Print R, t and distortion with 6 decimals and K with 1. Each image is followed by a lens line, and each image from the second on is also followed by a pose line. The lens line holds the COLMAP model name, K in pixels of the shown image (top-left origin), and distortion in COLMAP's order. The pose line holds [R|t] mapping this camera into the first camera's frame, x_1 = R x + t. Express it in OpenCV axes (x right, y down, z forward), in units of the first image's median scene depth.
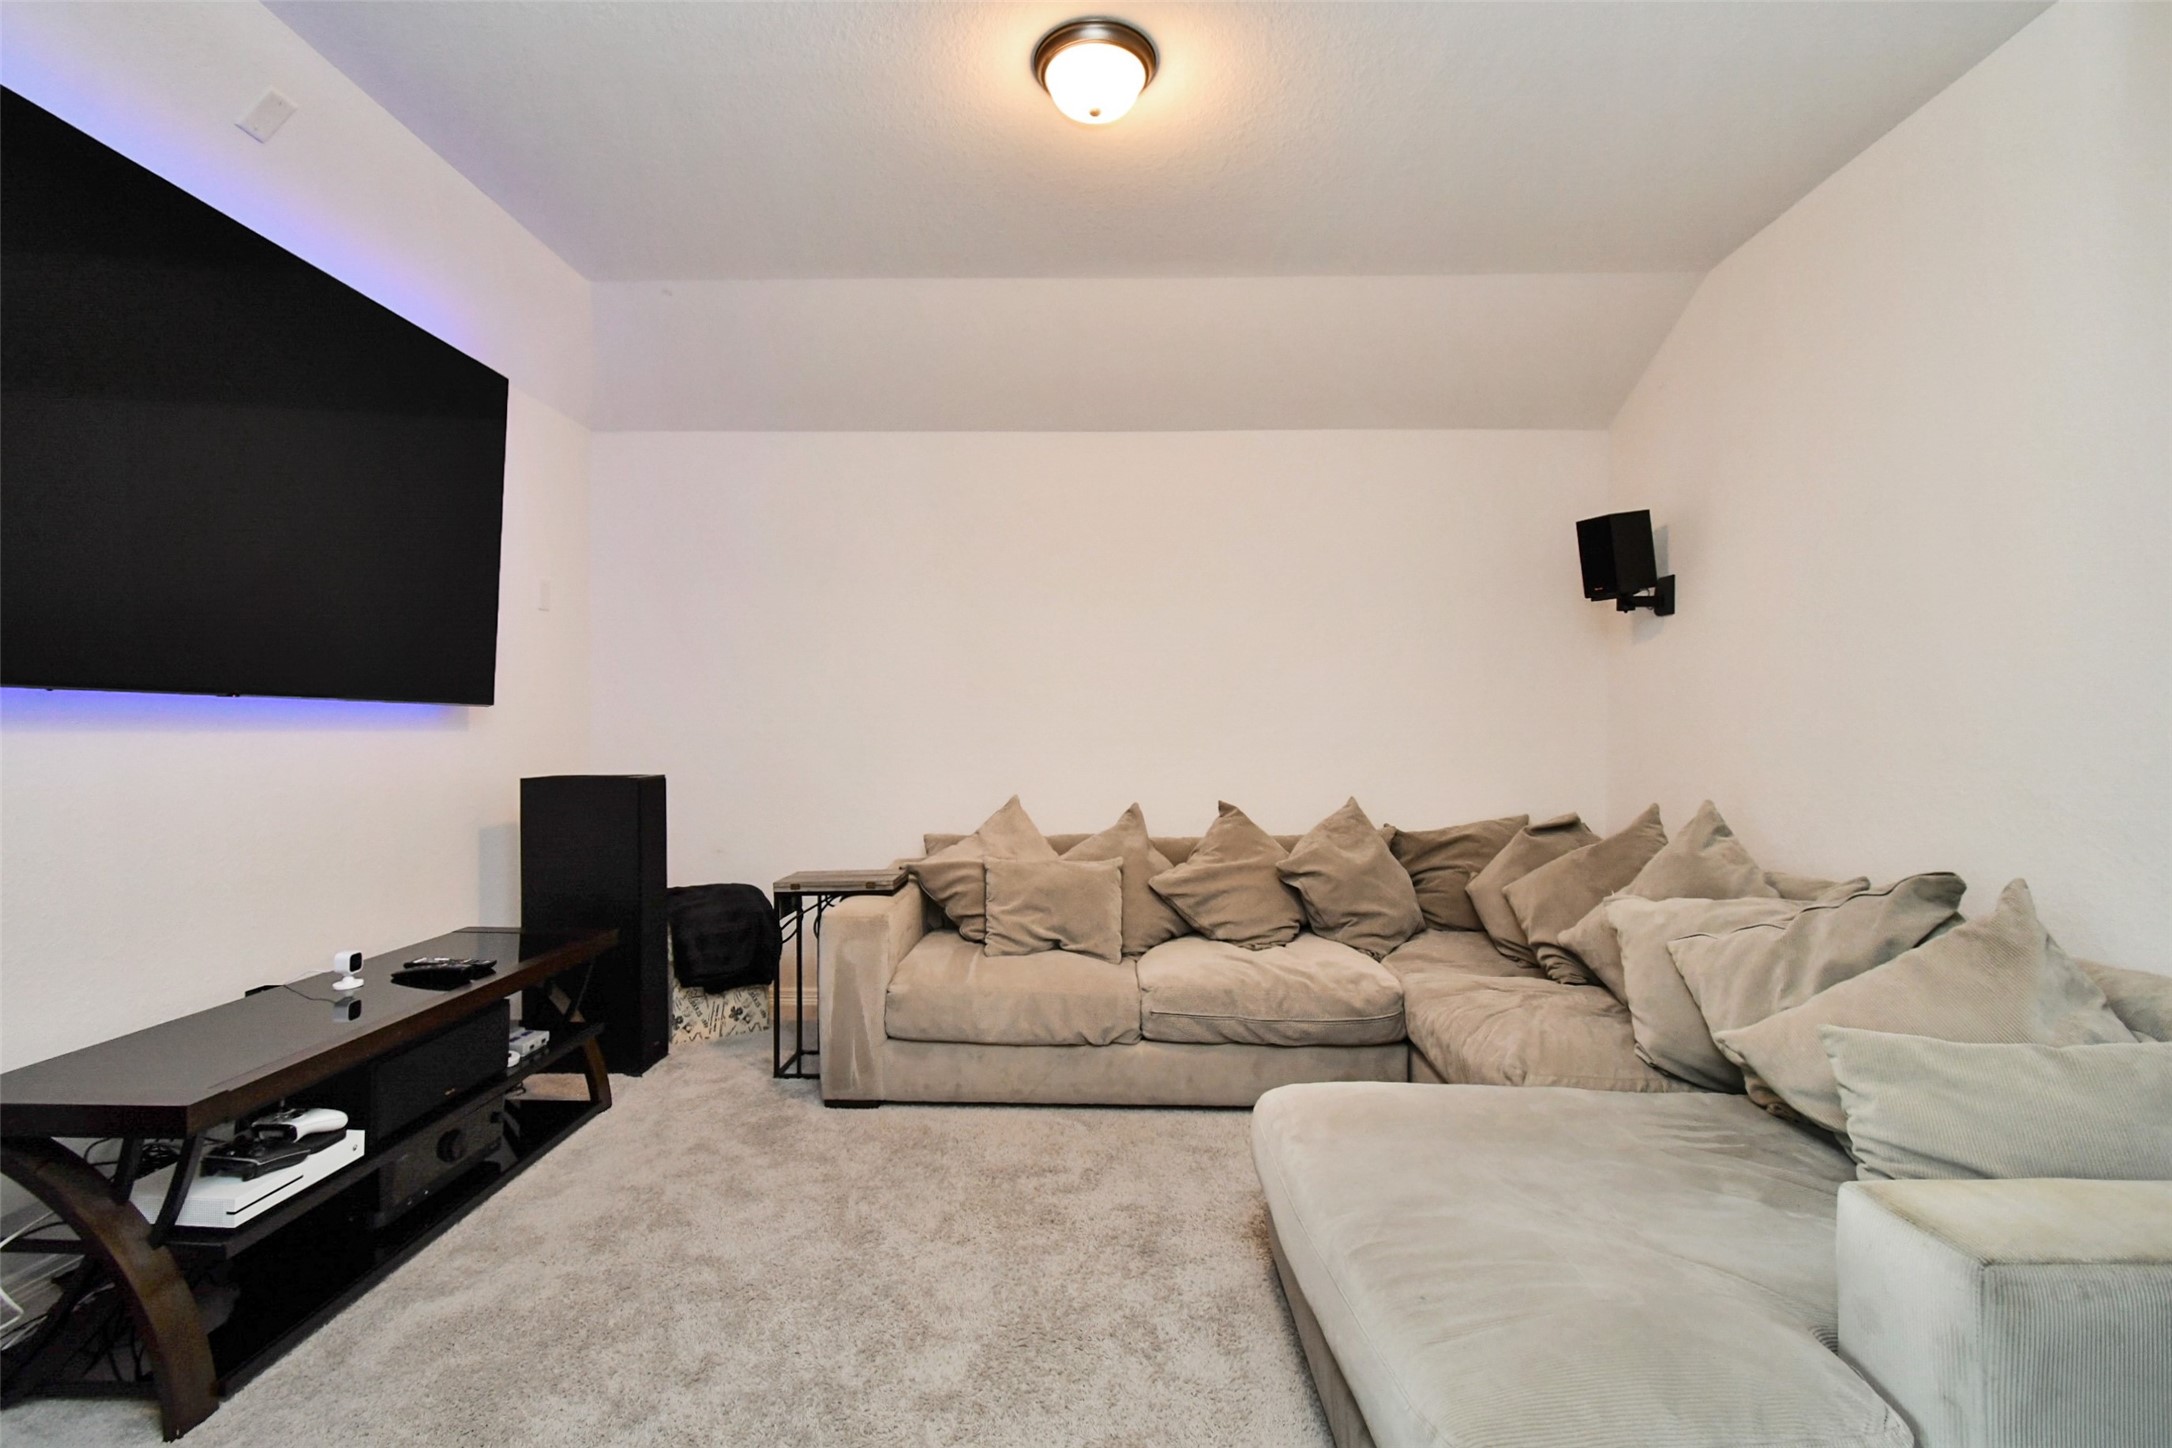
lens RADIAL K [[966.2, 0, 1098.5], [0, 966.2, 726.6], [0, 0, 1]] dist [0.004763, -0.001562]
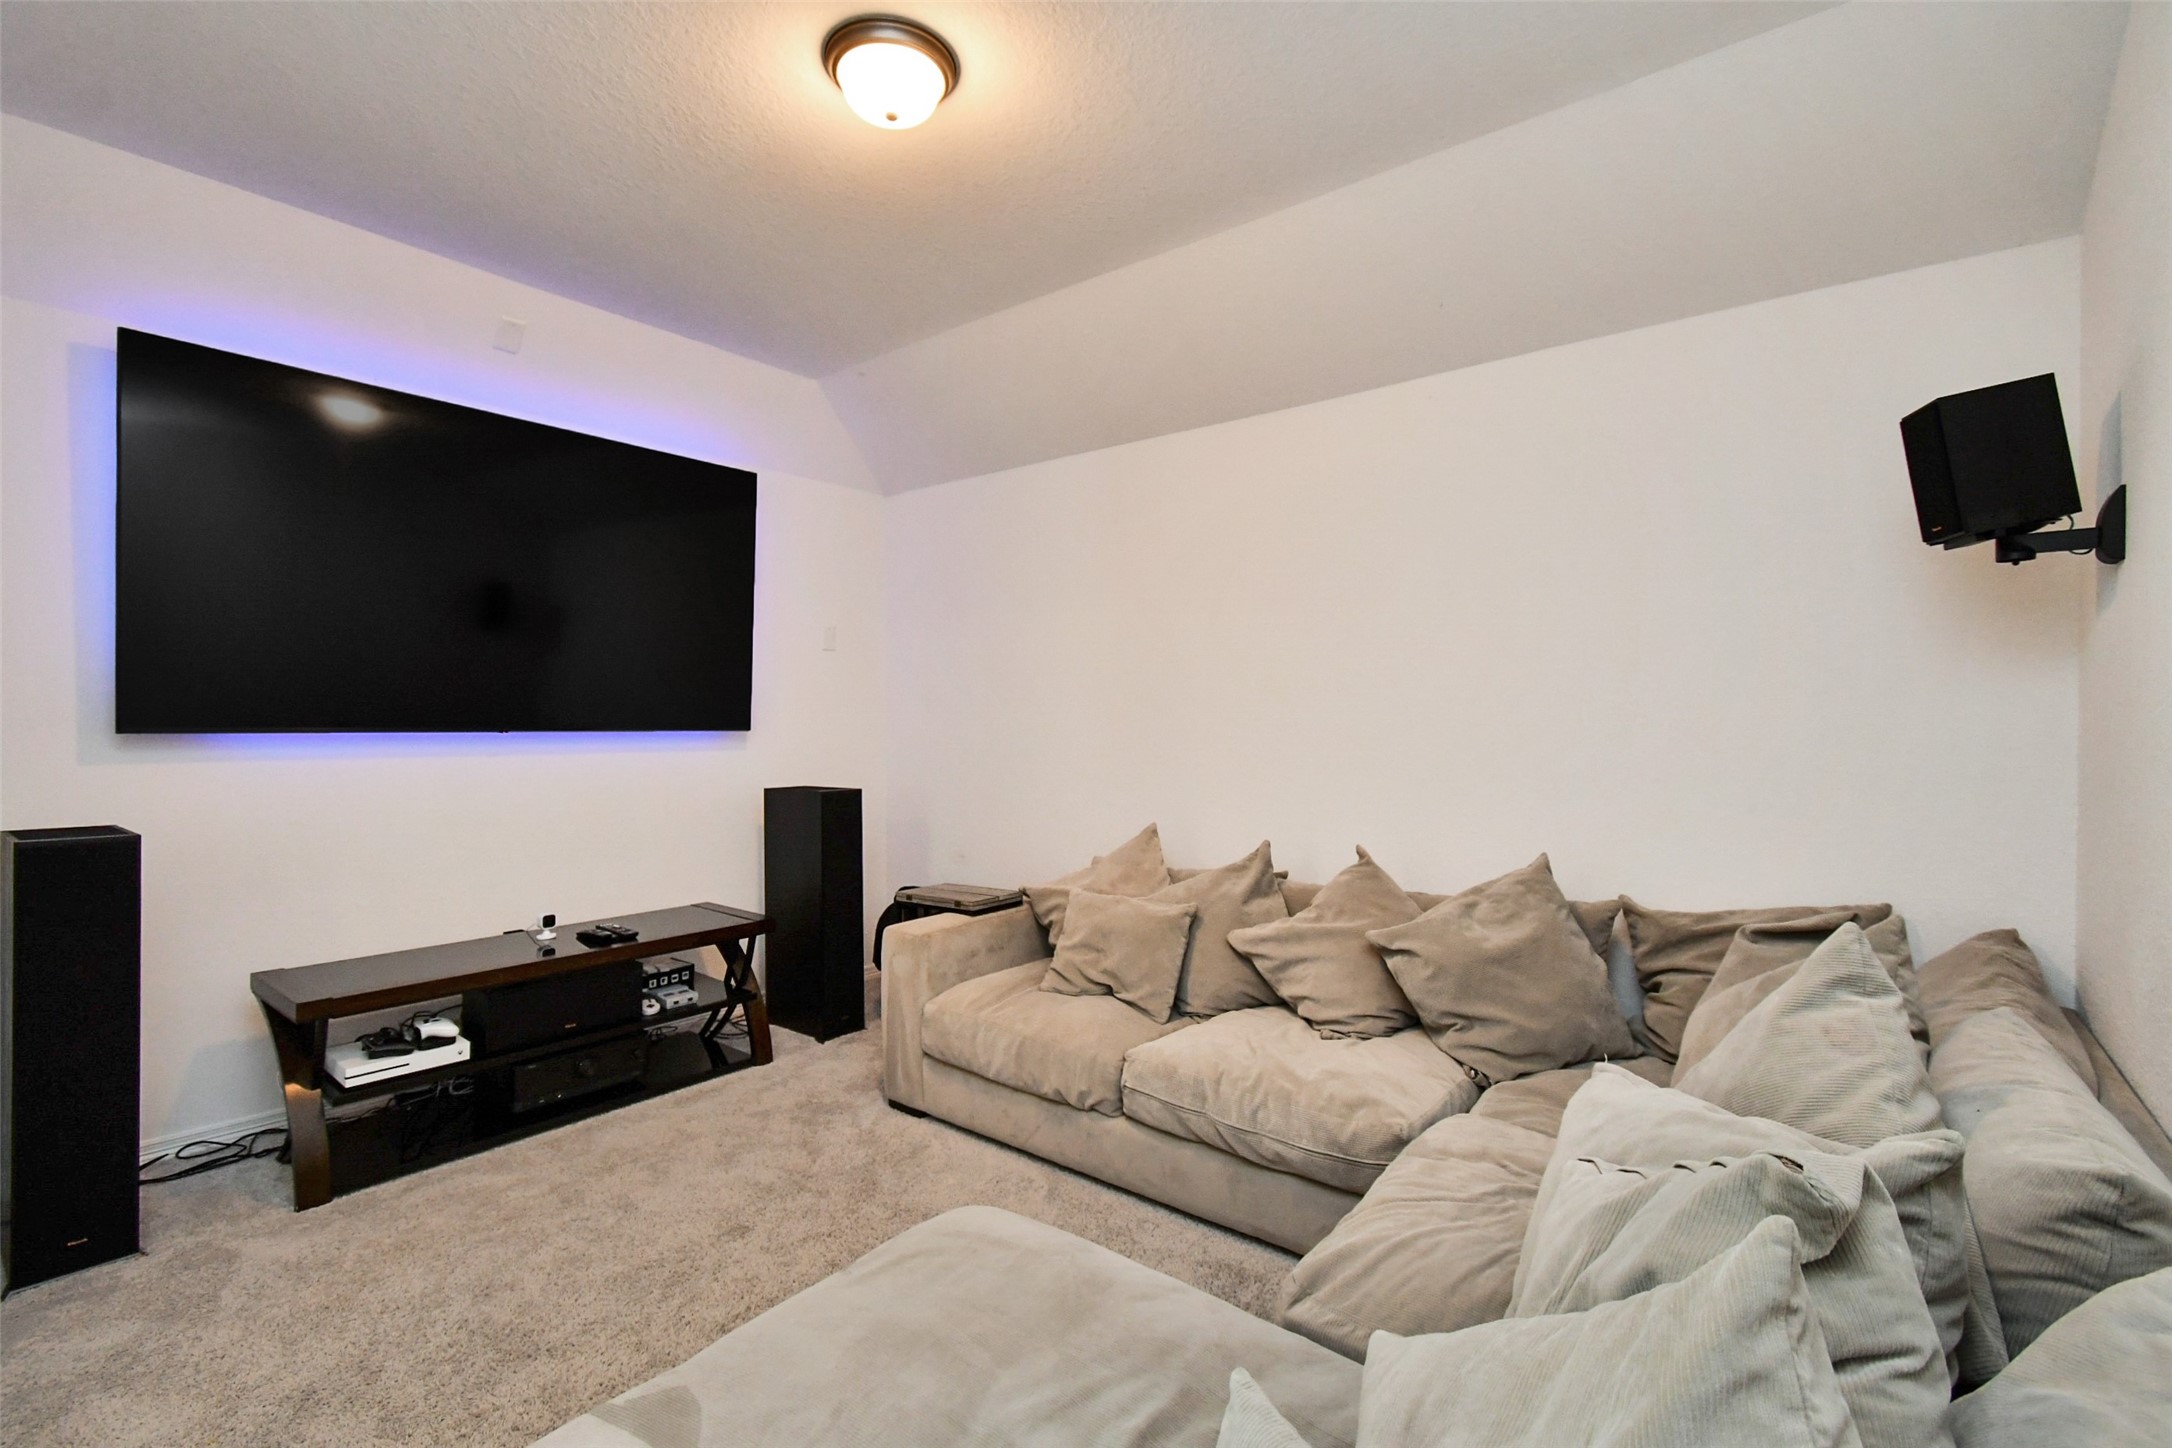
lens RADIAL K [[966.2, 0, 1094.6], [0, 966.2, 722.8], [0, 0, 1]] dist [0.004763, -0.001562]
pose [[0.794542, -0.002511, -0.607204, 0.508861], [0.002713, 0.999996, -0.000585, -0.030143], [0.607203, -0.001183, 0.794546, 0.256318]]
